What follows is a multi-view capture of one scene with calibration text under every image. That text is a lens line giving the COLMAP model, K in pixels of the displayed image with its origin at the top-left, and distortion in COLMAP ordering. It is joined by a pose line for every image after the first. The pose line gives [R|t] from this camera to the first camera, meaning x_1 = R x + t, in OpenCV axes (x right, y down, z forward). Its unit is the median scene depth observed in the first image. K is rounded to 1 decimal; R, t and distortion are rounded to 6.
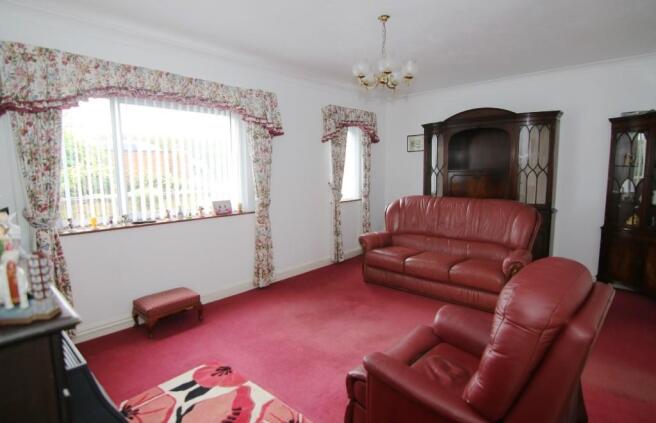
lens RADIAL K [[349.2, 0, 328.0], [0, 349.2, 211.5], [0, 0, 1]] dist [-0.005017, -0.001274]
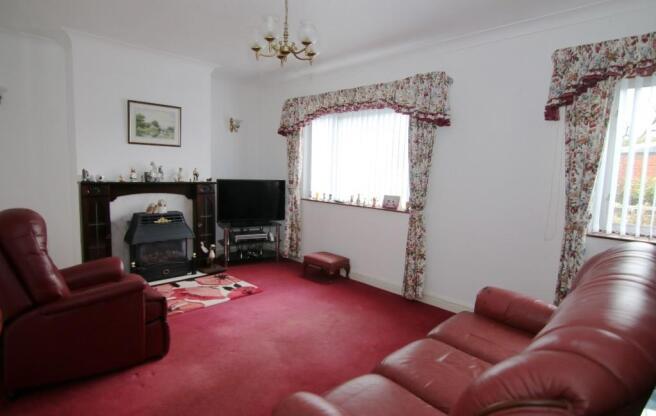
lens RADIAL K [[365.1, 0, 328.0], [0, 365.1, 208.0], [0, 0, 1]] dist [-0.000778, -0.000445]
pose [[-0.076665, 0.106051, -0.991401, 0.793921], [-0.156209, 0.980771, 0.116994, -0.093565], [0.984744, 0.163835, -0.058625, 0.911643]]
